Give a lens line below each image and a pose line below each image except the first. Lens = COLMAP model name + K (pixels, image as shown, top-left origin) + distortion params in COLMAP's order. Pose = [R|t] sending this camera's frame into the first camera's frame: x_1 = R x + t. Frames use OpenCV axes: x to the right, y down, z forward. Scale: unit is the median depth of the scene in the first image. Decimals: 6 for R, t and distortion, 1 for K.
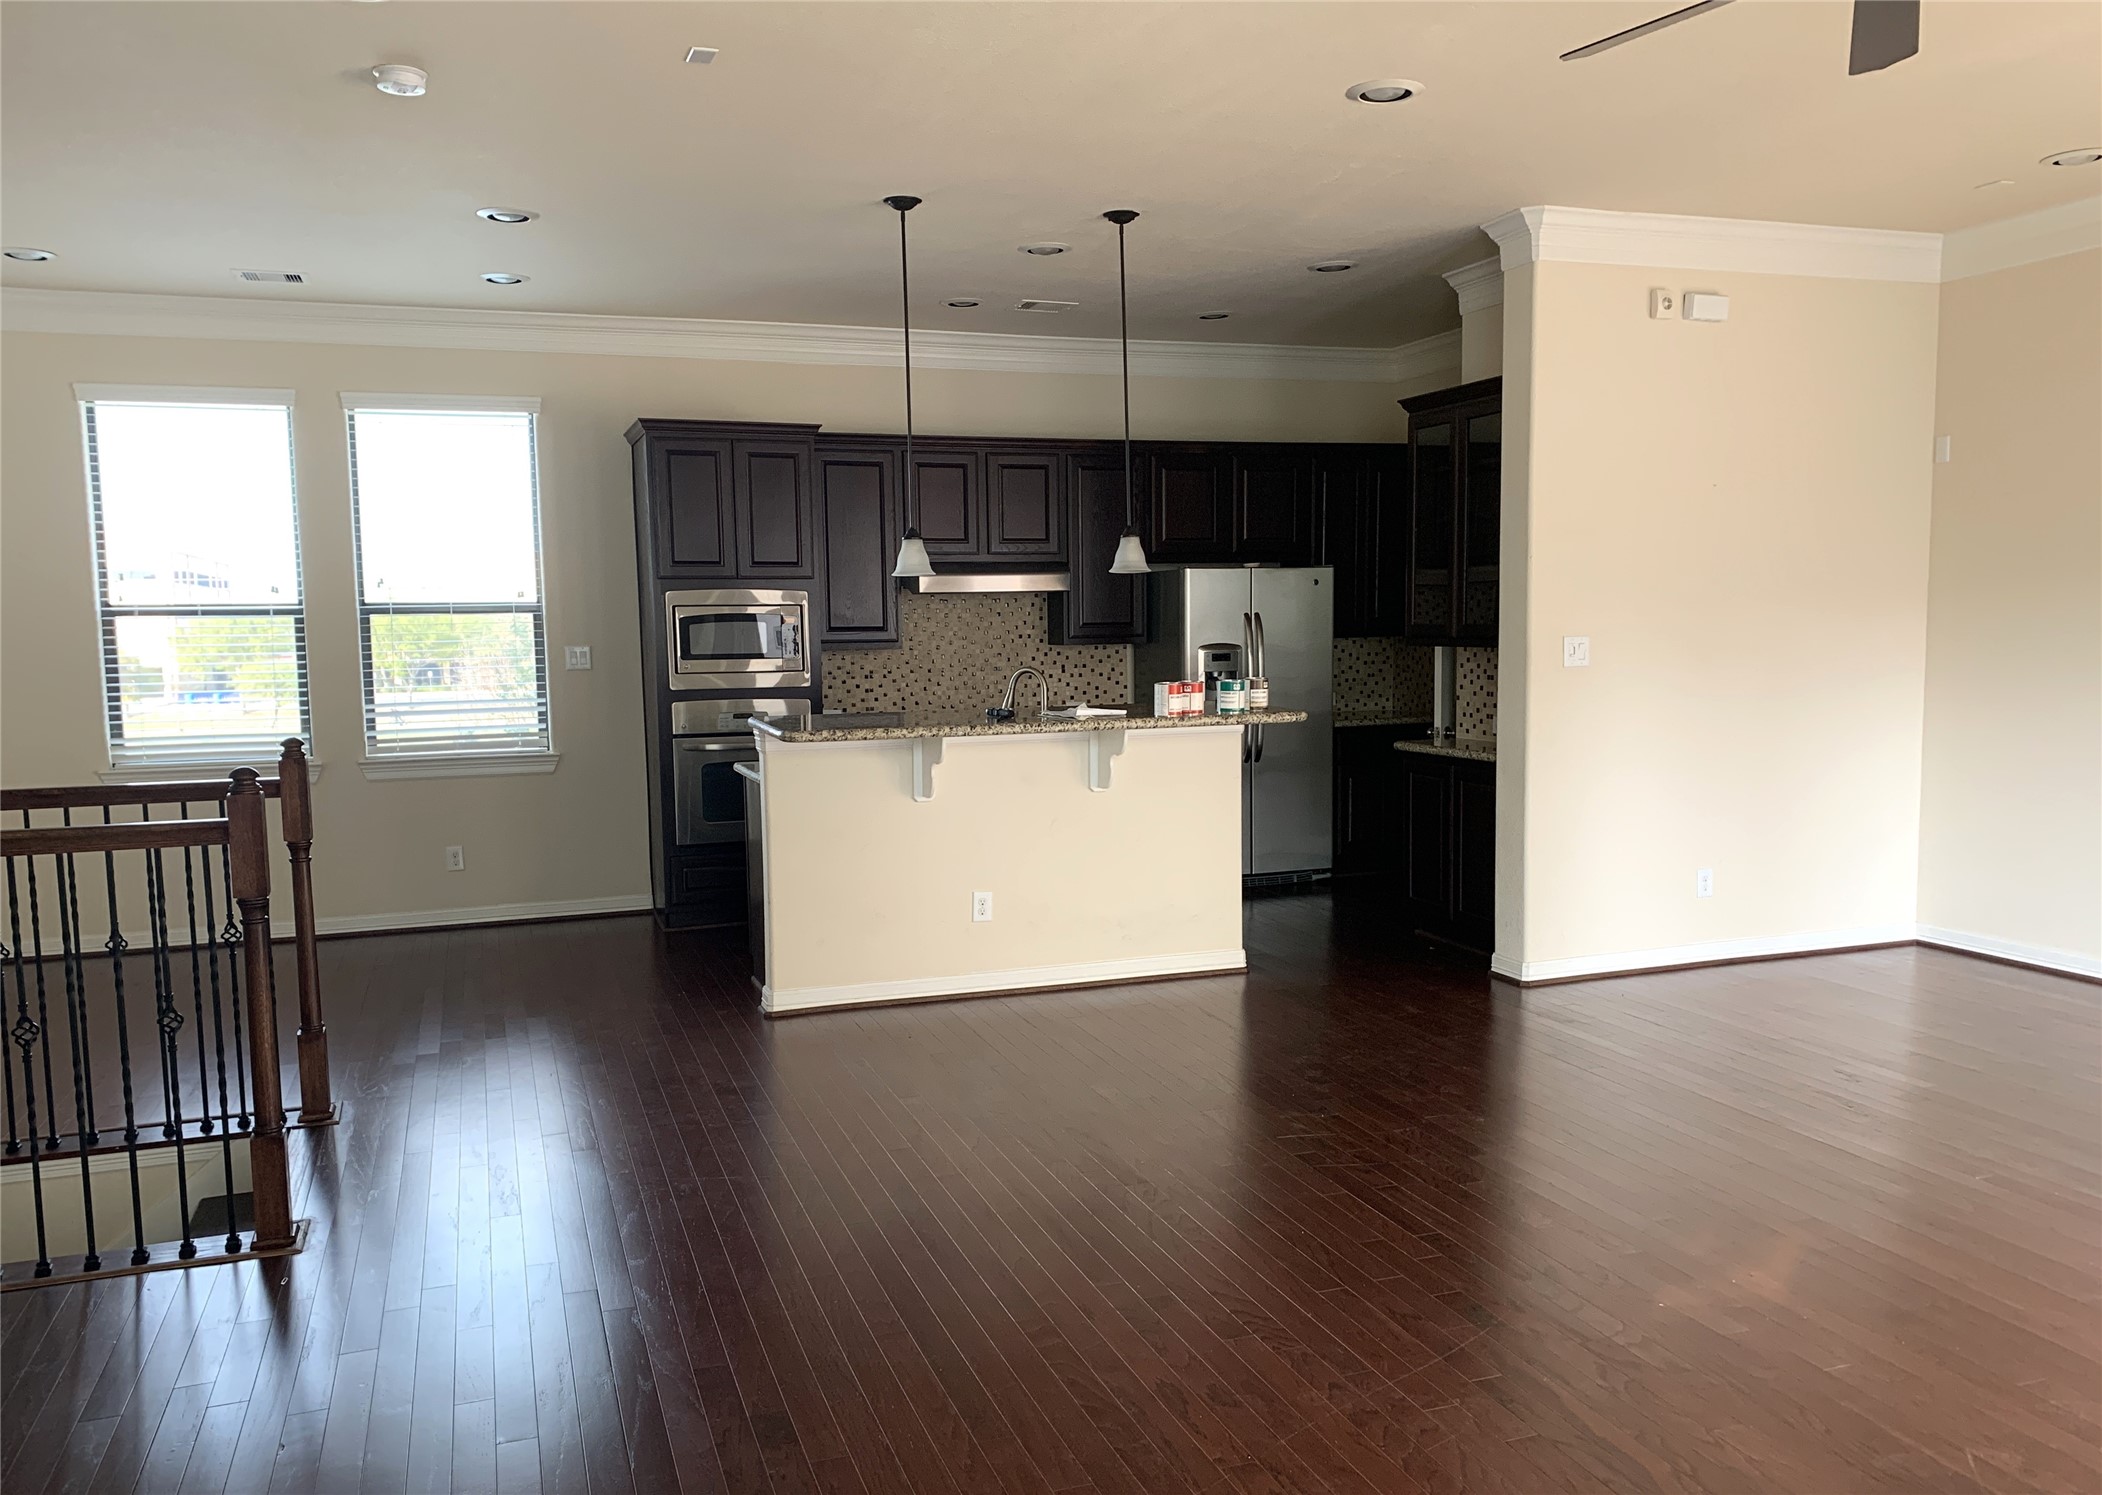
lens RADIAL K [[1643.0, 0, 1062.7], [0, 1643.0, 767.5], [0, 0, 1]] dist [0.061165, -0.010958]
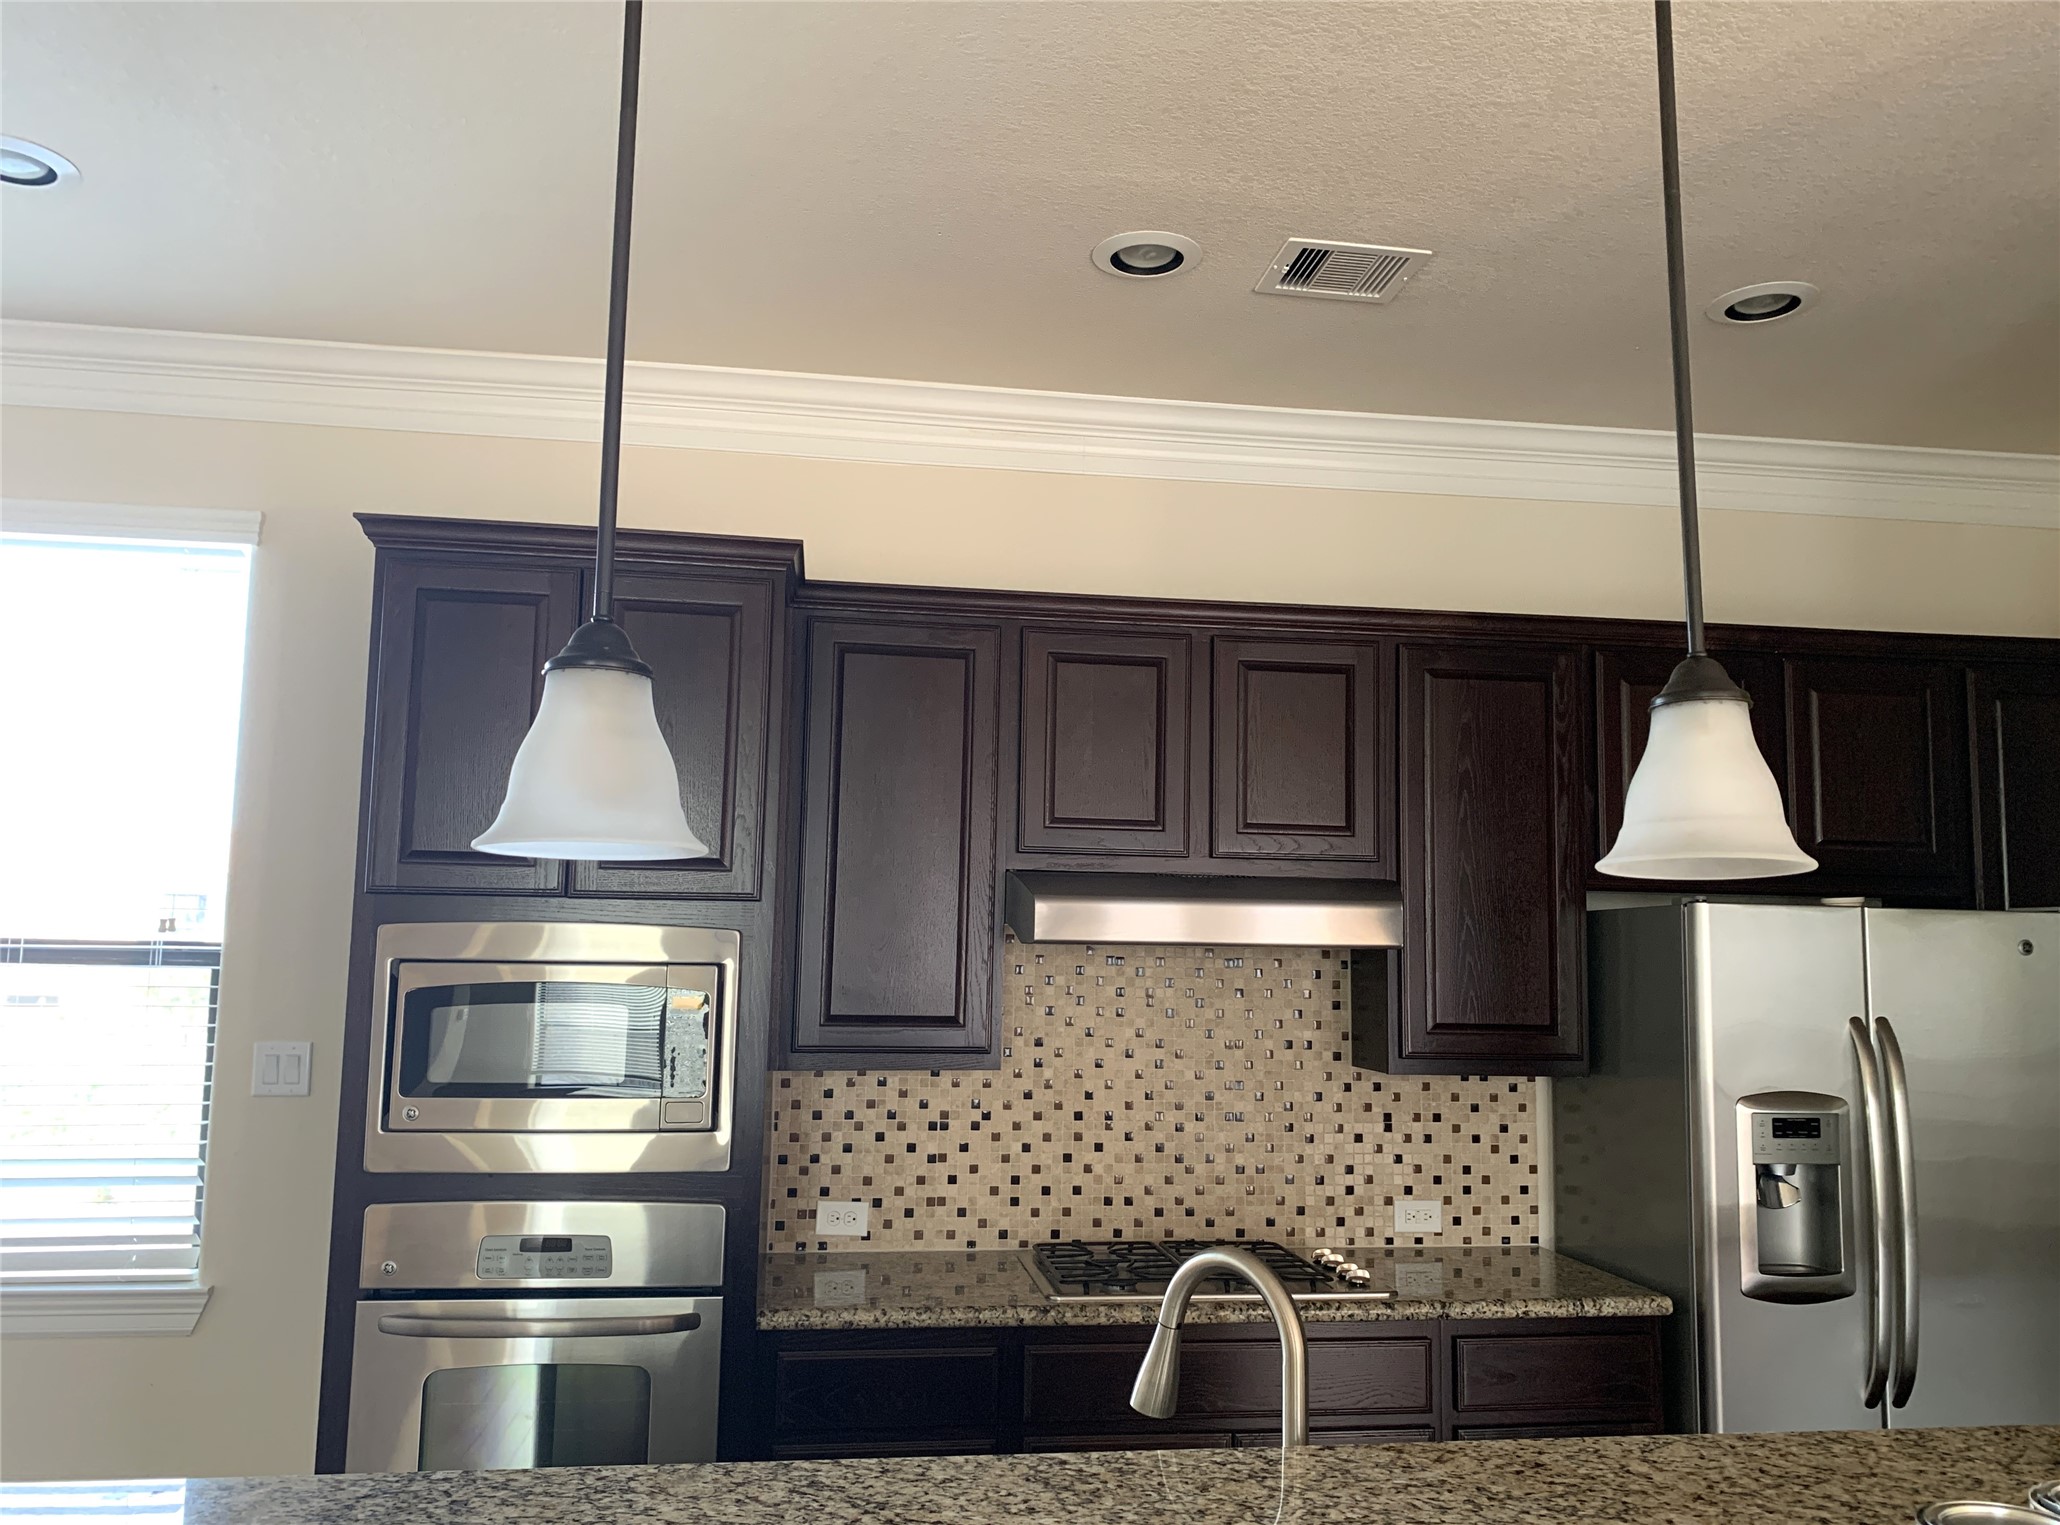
lens RADIAL K [[1590.6, 0, 1030.0], [0, 1590.6, 777.1], [0, 0, 1]] dist [0.047332, -0.003240]
pose [[0.973689, 0.006232, -0.227797, 0.004229], [-0.052539, 0.978835, -0.197792, -0.063447], [0.221743, 0.204556, 0.953408, 0.572718]]
